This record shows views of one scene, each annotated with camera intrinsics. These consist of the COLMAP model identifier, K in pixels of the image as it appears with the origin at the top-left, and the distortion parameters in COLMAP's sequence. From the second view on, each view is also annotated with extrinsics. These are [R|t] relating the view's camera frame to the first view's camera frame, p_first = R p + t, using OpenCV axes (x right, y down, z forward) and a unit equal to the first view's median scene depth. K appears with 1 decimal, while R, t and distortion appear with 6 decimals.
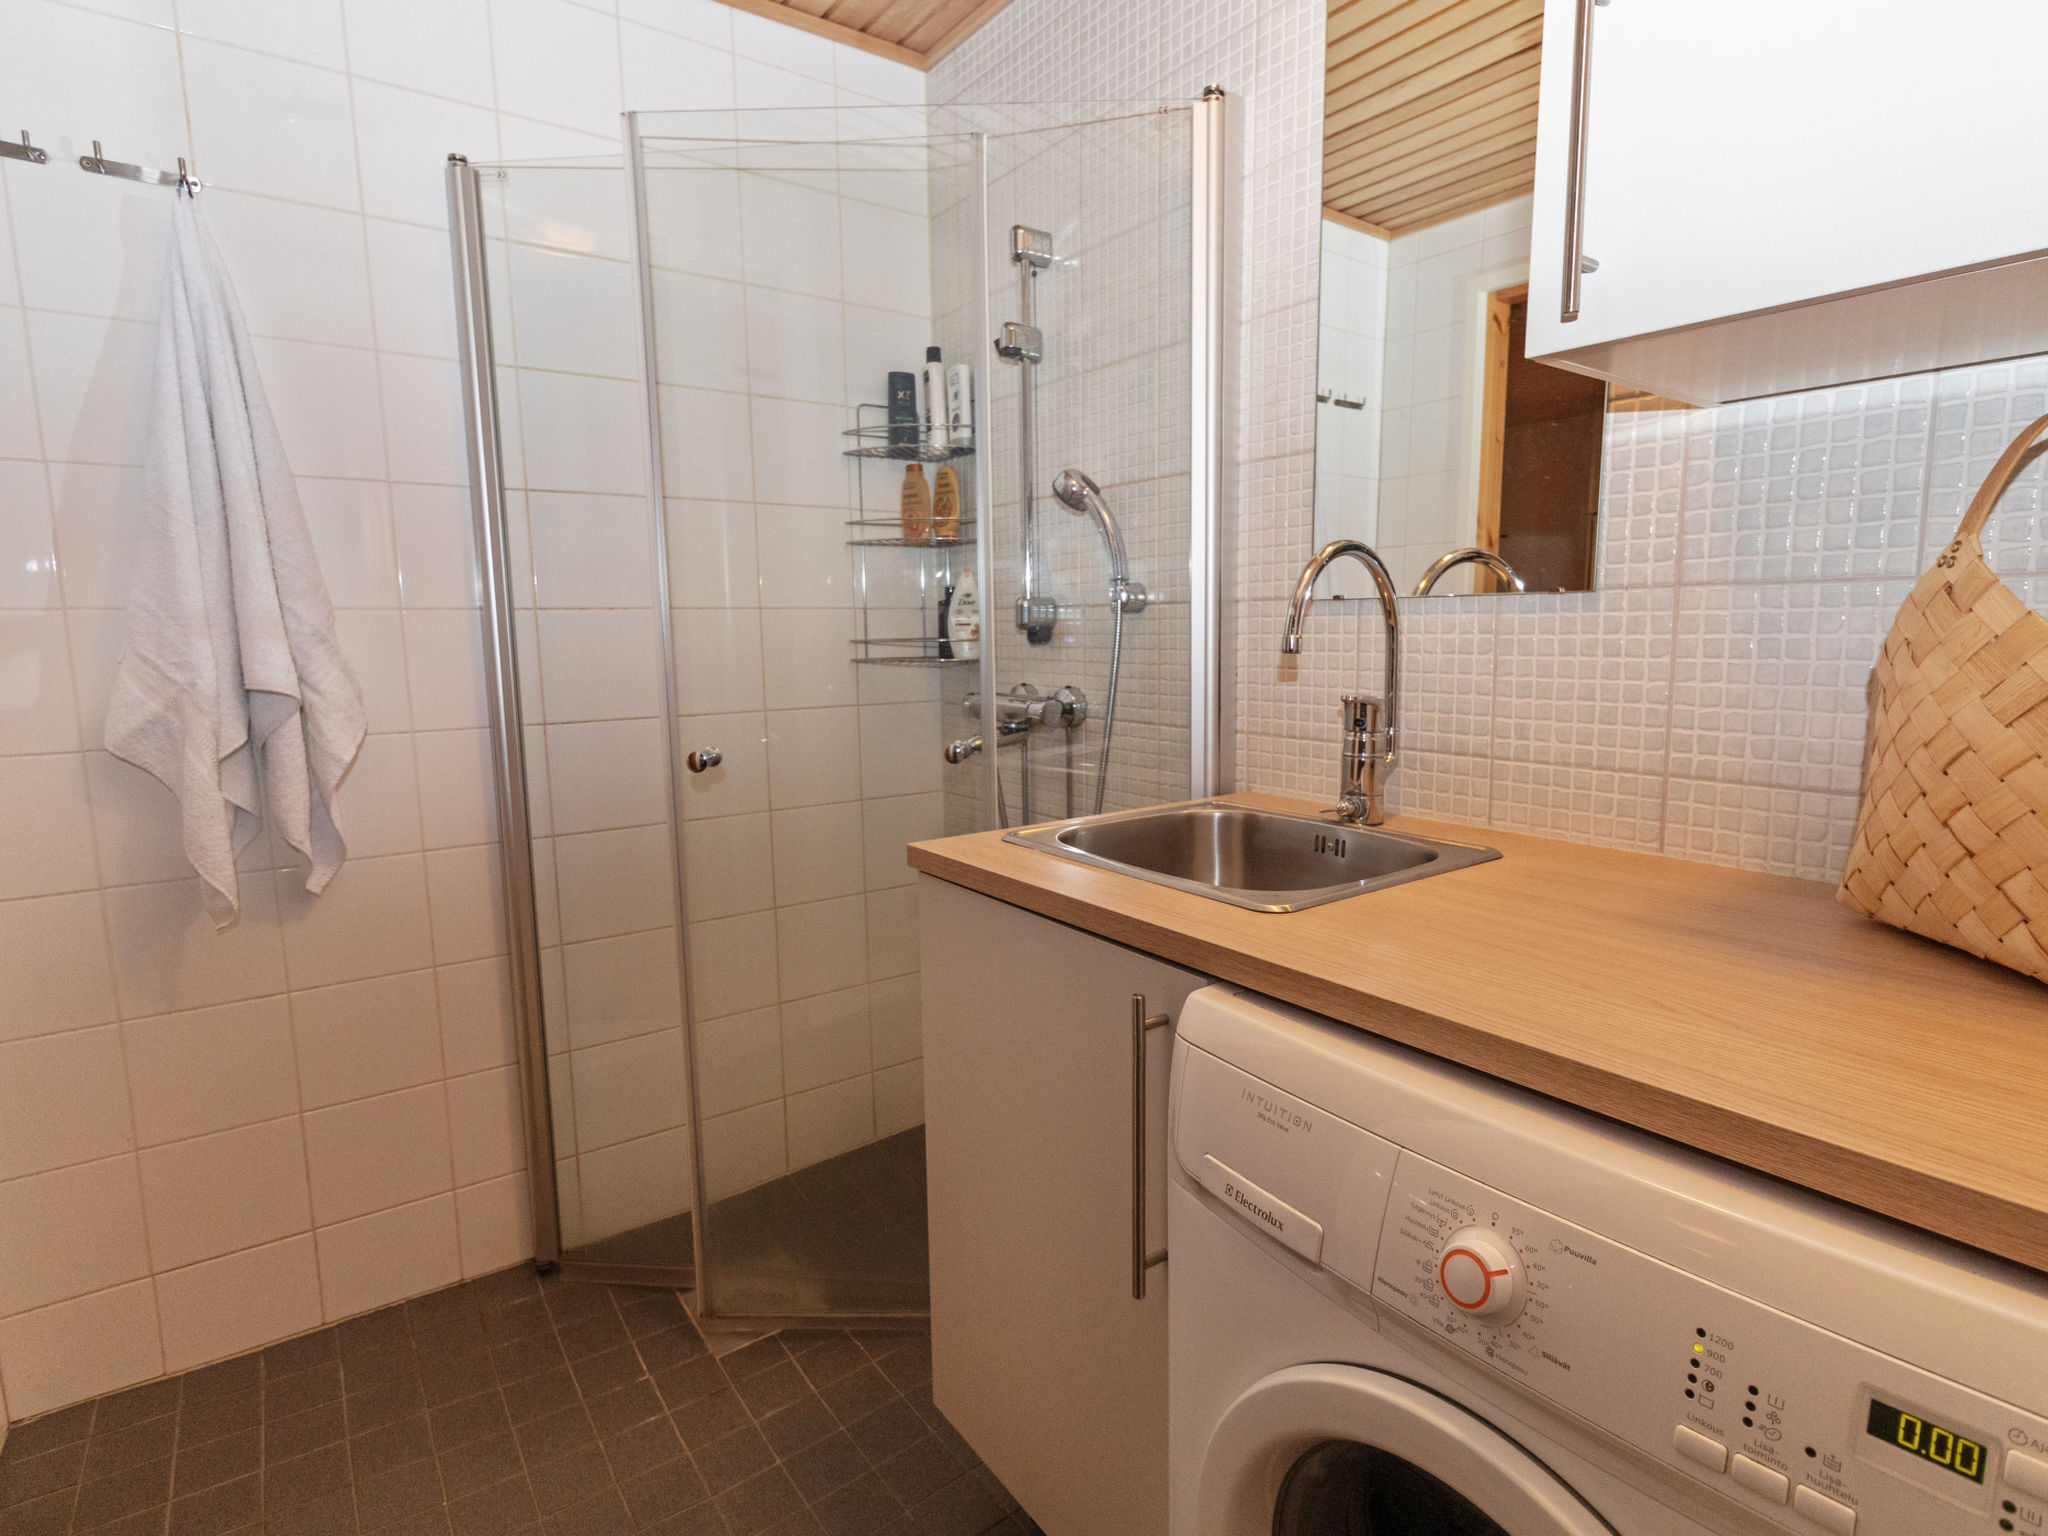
lens RADIAL K [[1069.9, 0, 1039.8], [0, 1069.9, 761.1], [0, 0, 1]] dist [0.003971, 0.000433]
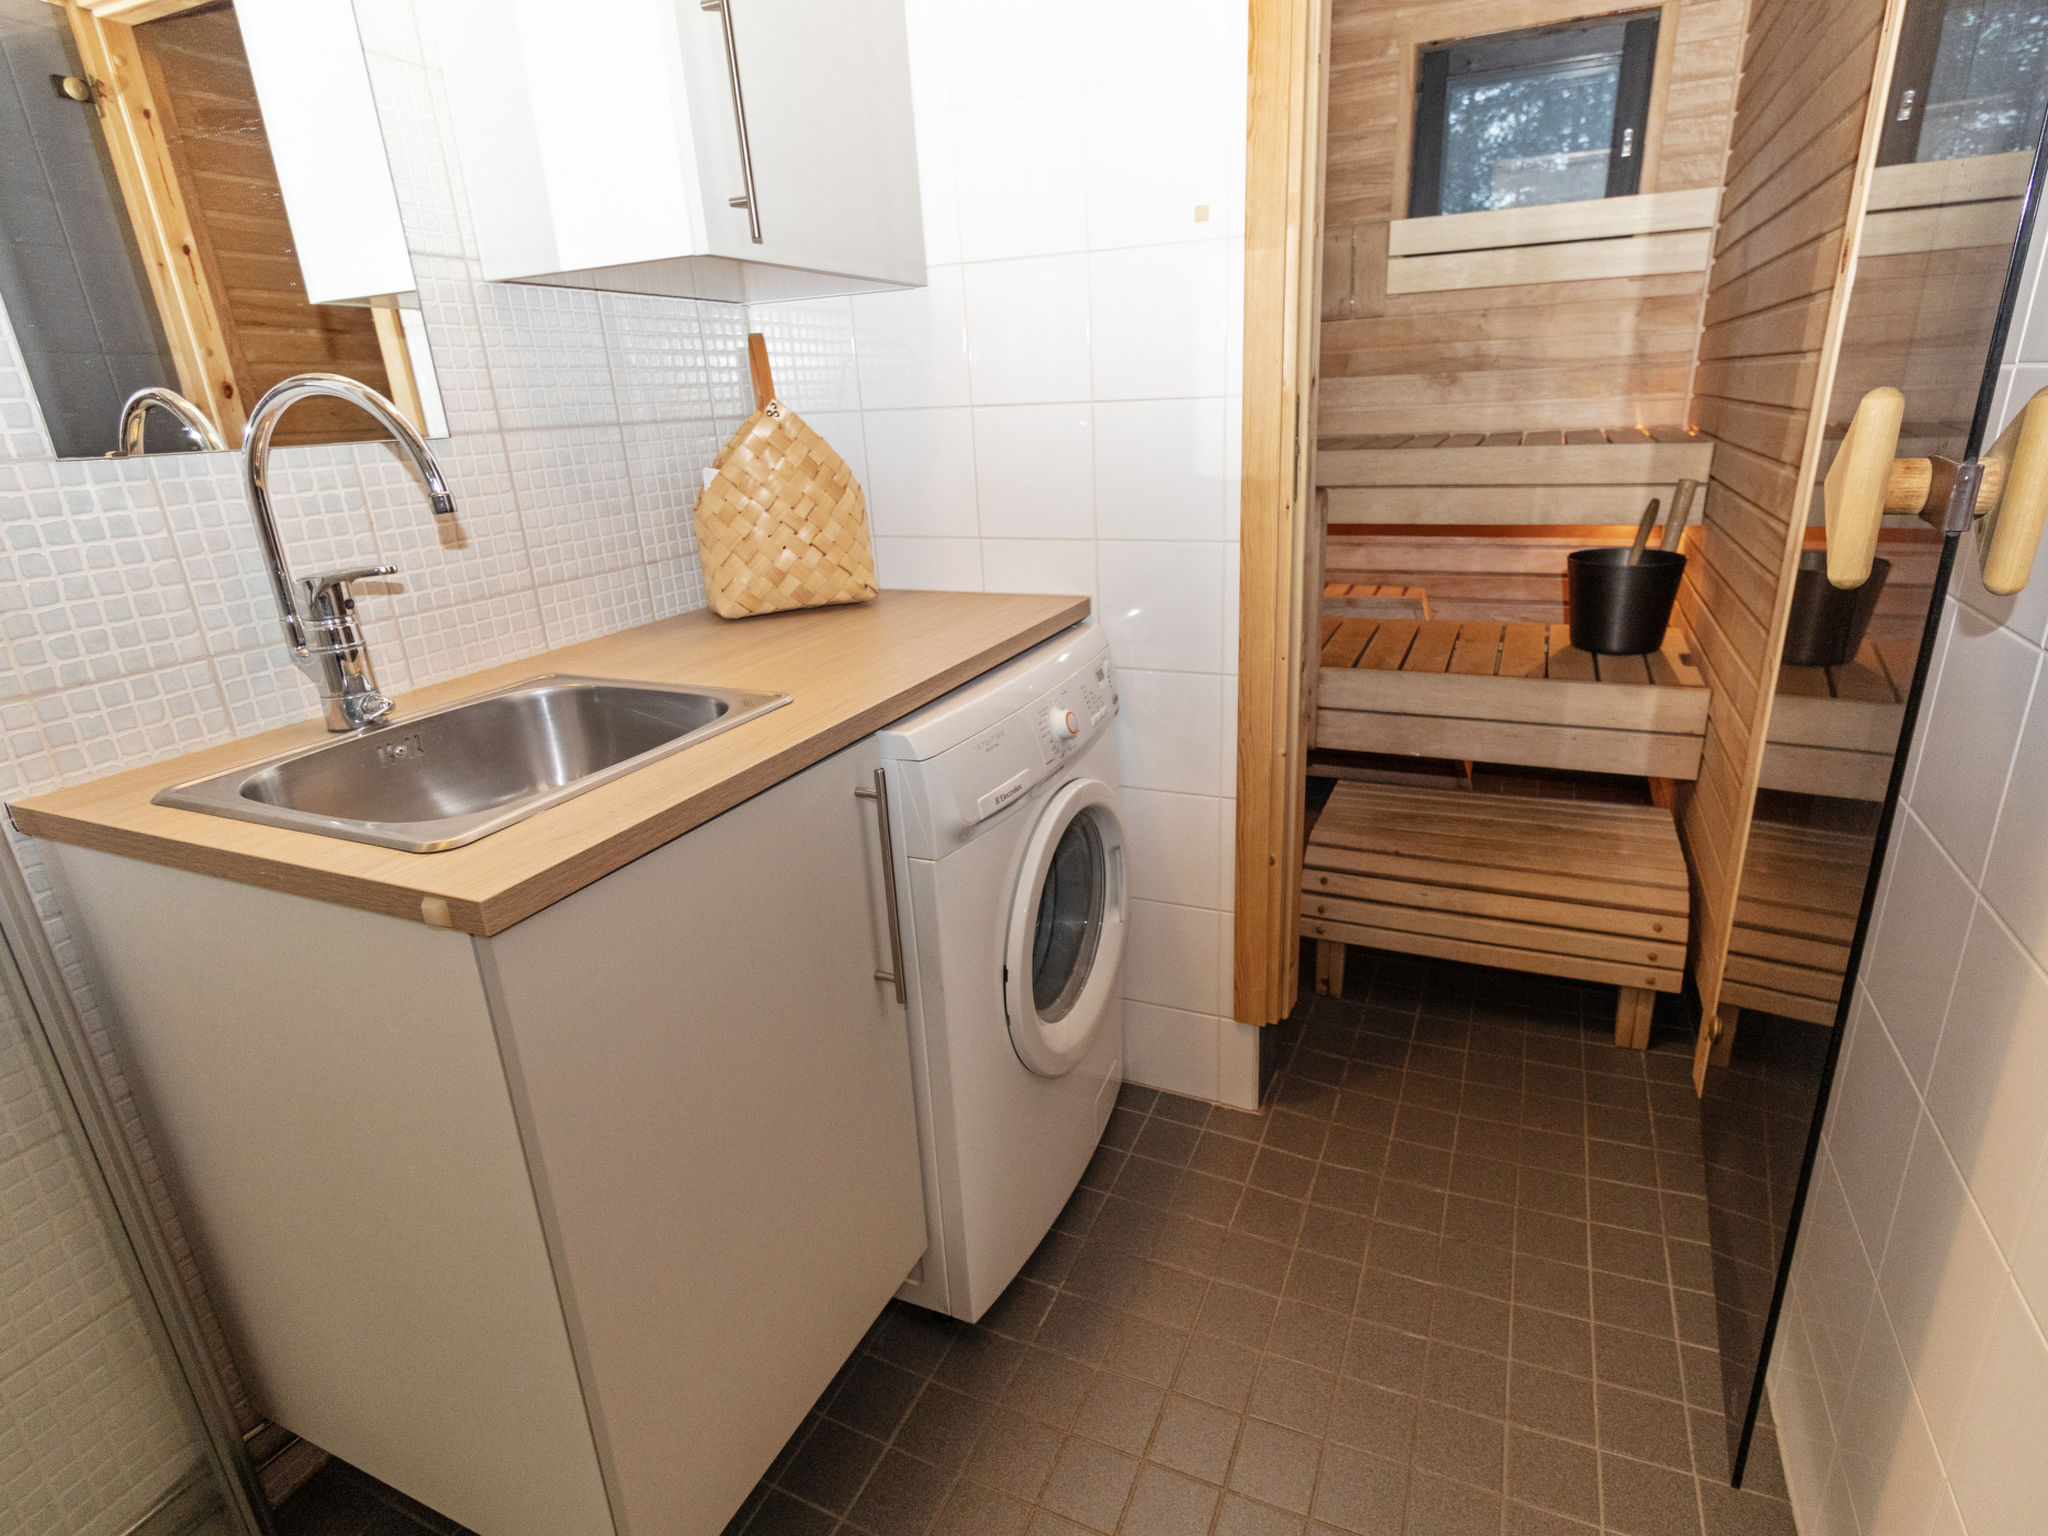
lens RADIAL K [[1069.9, 0, 1037.9], [0, 1069.9, 778.5], [0, 0, 1]] dist [0.003971, 0.000433]
pose [[-0.489457, -0.267137, 0.830103, -0.794120], [0.159039, 0.908611, 0.386176, -0.170487], [-0.857402, 0.321035, -0.402241, 1.040169]]
